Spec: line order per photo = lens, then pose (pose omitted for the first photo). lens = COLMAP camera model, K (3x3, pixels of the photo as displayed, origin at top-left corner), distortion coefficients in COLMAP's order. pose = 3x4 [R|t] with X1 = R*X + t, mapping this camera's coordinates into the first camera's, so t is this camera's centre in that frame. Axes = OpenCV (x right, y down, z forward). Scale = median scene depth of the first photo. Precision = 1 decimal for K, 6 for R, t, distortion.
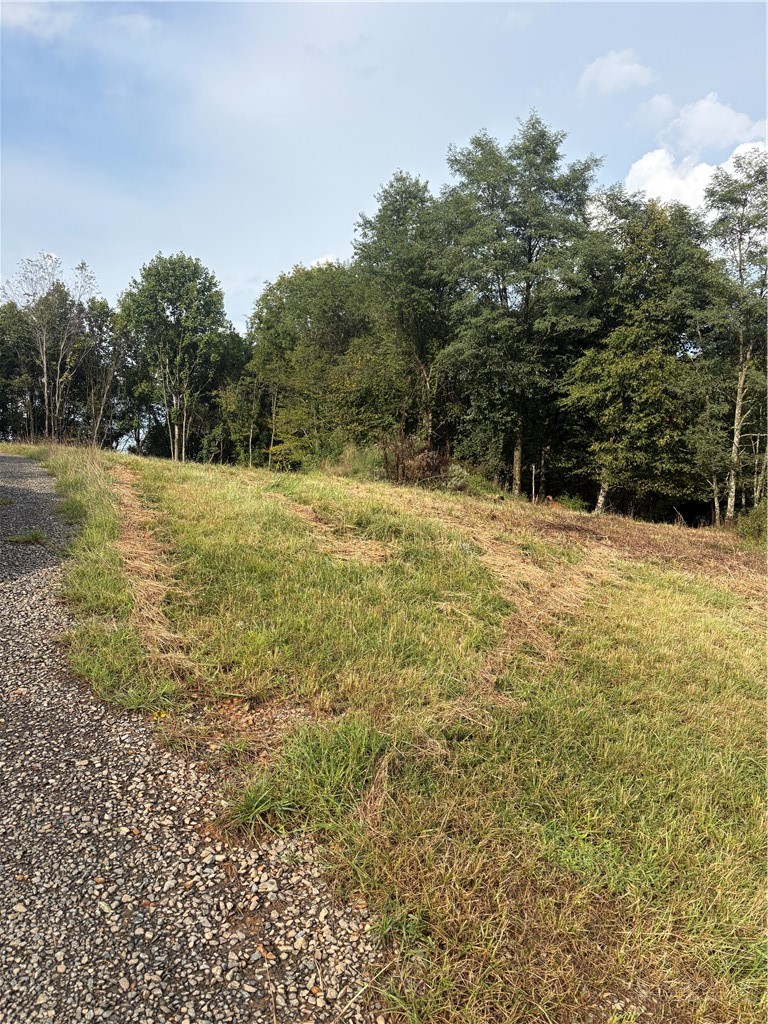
lens RADIAL K [[789.4, 0, 386.2], [0, 789.4, 518.2], [0, 0, 1]] dist [-0.000781, 0.069828]
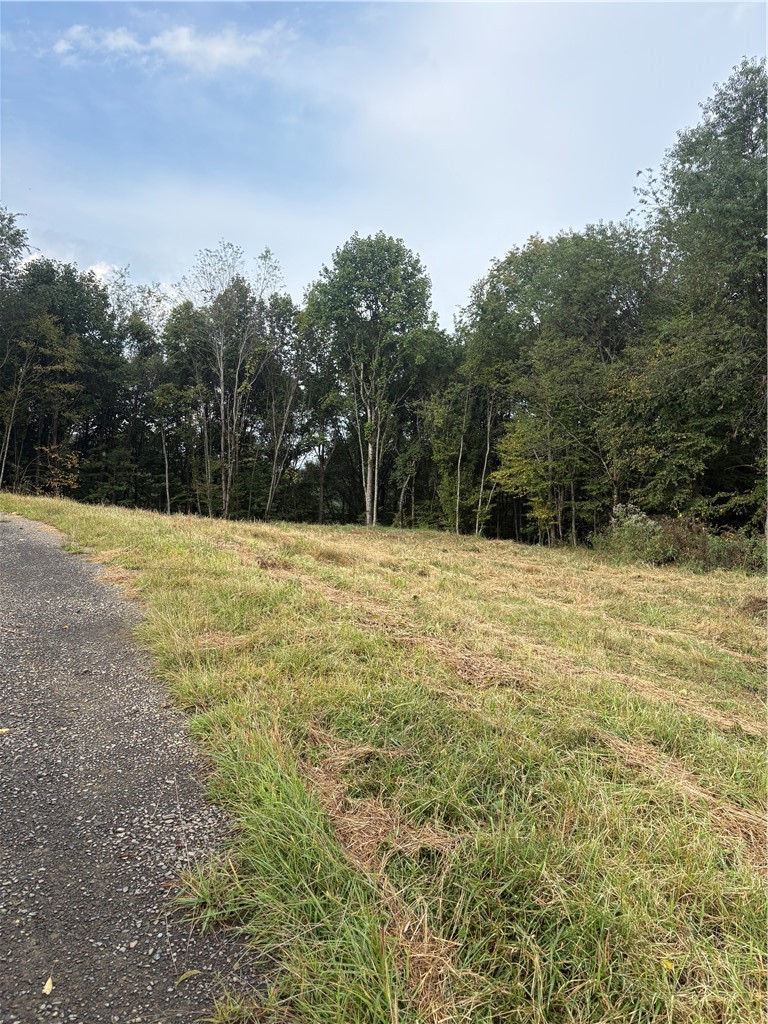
lens RADIAL K [[785.3, 0, 391.6], [0, 785.3, 509.5], [0, 0, 1]] dist [0.103632, -0.222820]
pose [[0.982426, 0.014097, -0.186119, -0.092821], [-0.017206, 0.999738, -0.015102, -0.037390], [0.185857, 0.018039, 0.982411, 0.204655]]
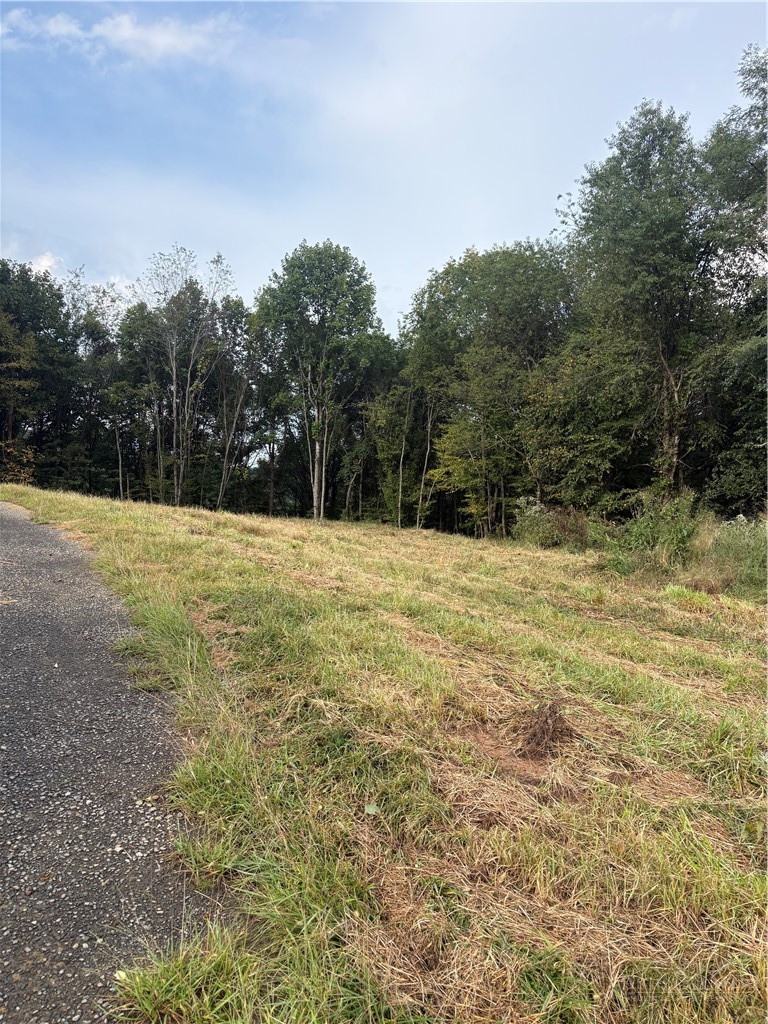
lens RADIAL K [[788.0, 0, 384.7], [0, 788.0, 518.3], [0, 0, 1]] dist [0.055501, -0.058522]
pose [[0.989519, 0.023379, -0.142499, -0.069766], [-0.024292, 0.999694, -0.004673, -0.032135], [0.142346, 0.008086, 0.989784, 0.161609]]
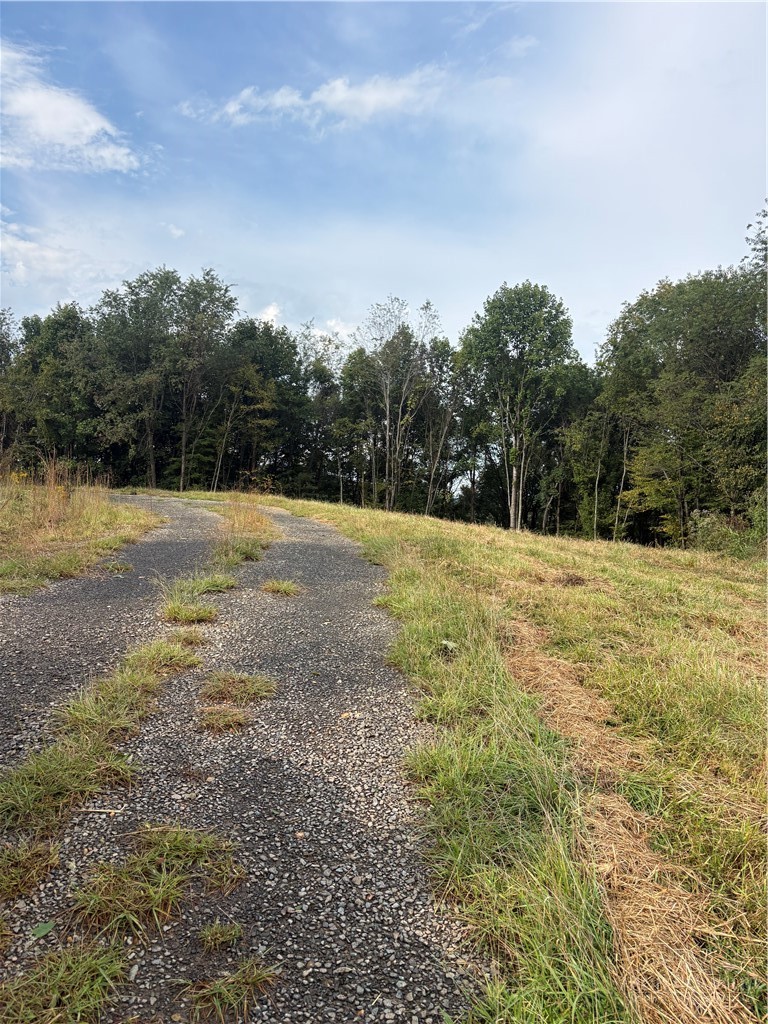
lens RADIAL K [[784.2, 0, 386.4], [0, 784.2, 514.1], [0, 0, 1]] dist [0.193015, -0.579258]
pose [[0.920032, 0.017670, -0.391444, -0.041888], [-0.036371, 0.998521, -0.040411, -0.019742], [0.390151, 0.051416, 0.919314, 0.094119]]
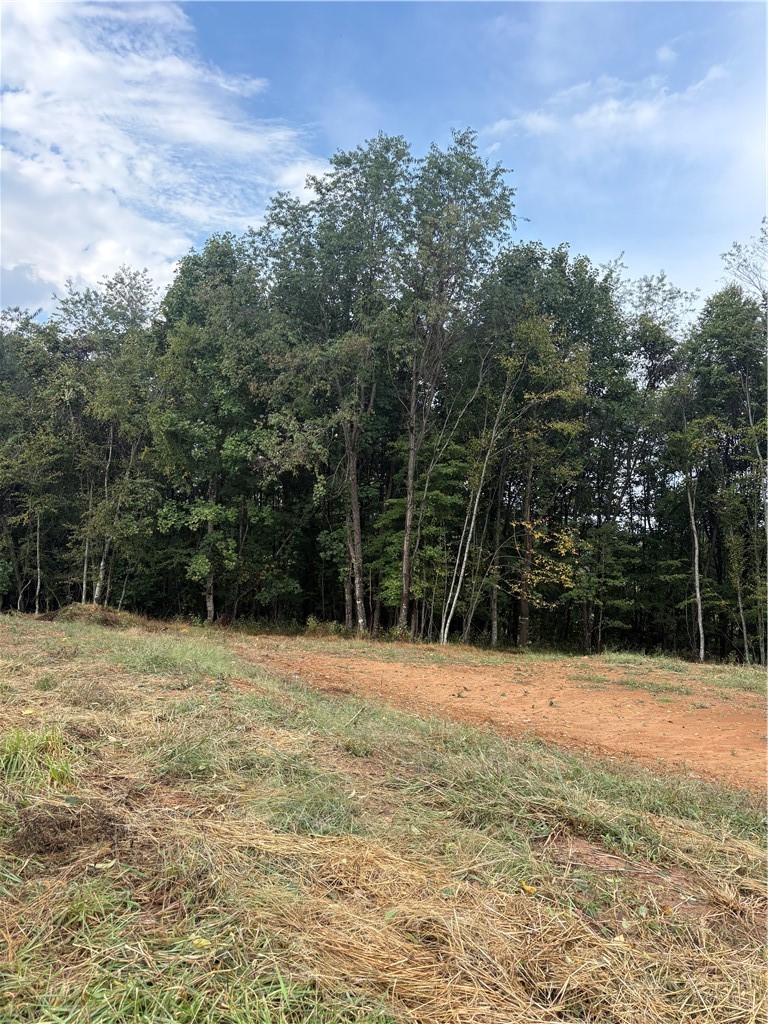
lens RADIAL K [[768.3, 0, 388.8], [0, 768.3, 518.5], [0, 0, 1]] dist [0.041546, -0.048517]
pose [[0.804590, 0.000330, -0.593831, -0.364302], [-0.049676, 0.996532, -0.066753, -0.071385], [0.591750, 0.083208, 0.801816, 0.475350]]
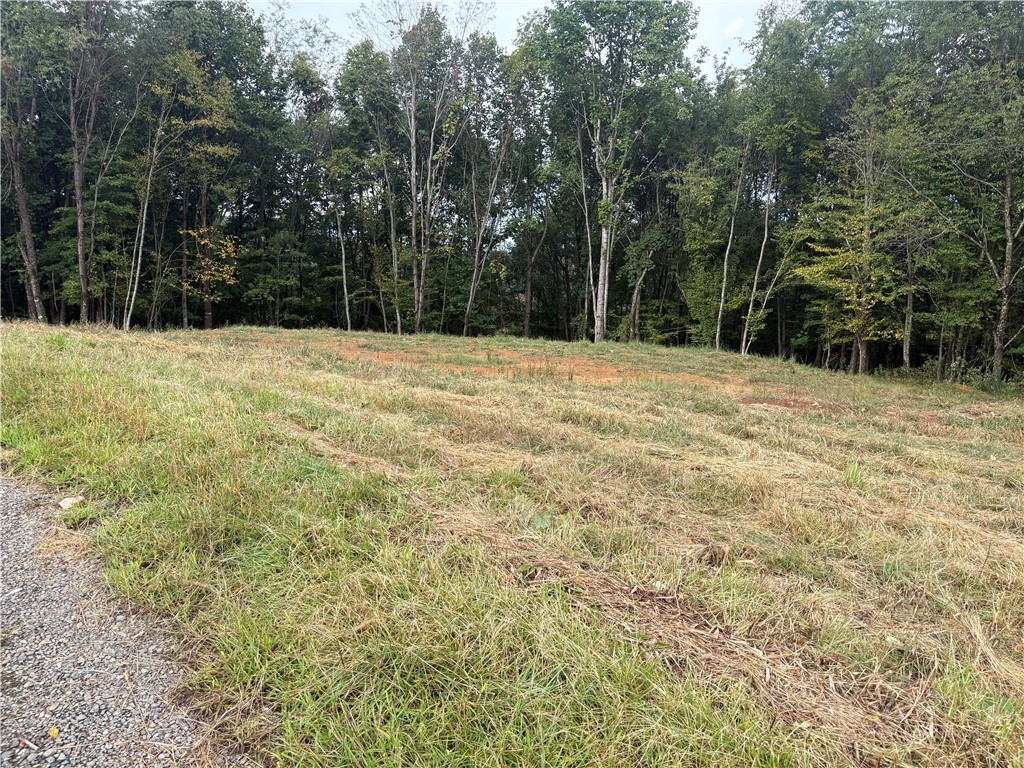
lens RADIAL K [[773.0, 0, 515.9], [0, 773.0, 383.2], [0, 0, 1]] dist [0.040110, -0.040402]
pose [[0.977525, 0.046300, -0.205673, -0.209350], [-0.026006, 0.994618, 0.100298, -0.055469], [0.209210, -0.092695, 0.973467, 0.377464]]
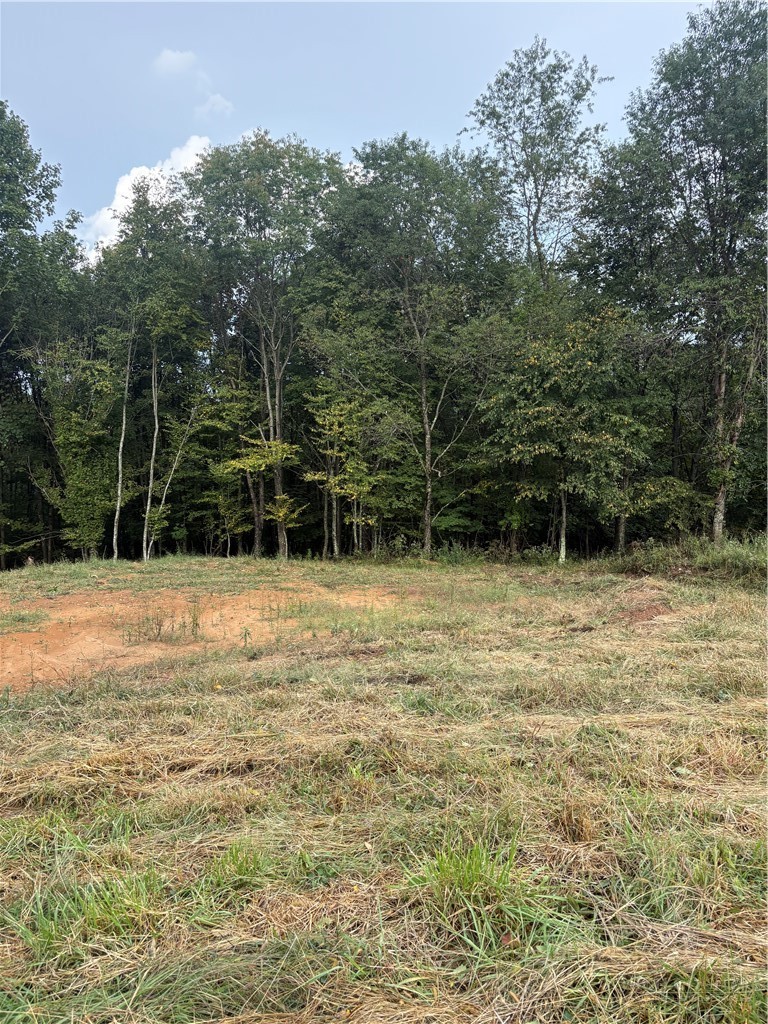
lens RADIAL K [[768.3, 0, 388.8], [0, 768.3, 518.5], [0, 0, 1]] dist [0.041546, -0.048517]
pose [[0.797381, -0.070251, 0.599373, -0.356734], [0.047540, 0.997427, 0.053660, -0.069856], [-0.601600, -0.014293, 0.798669, 0.471065]]
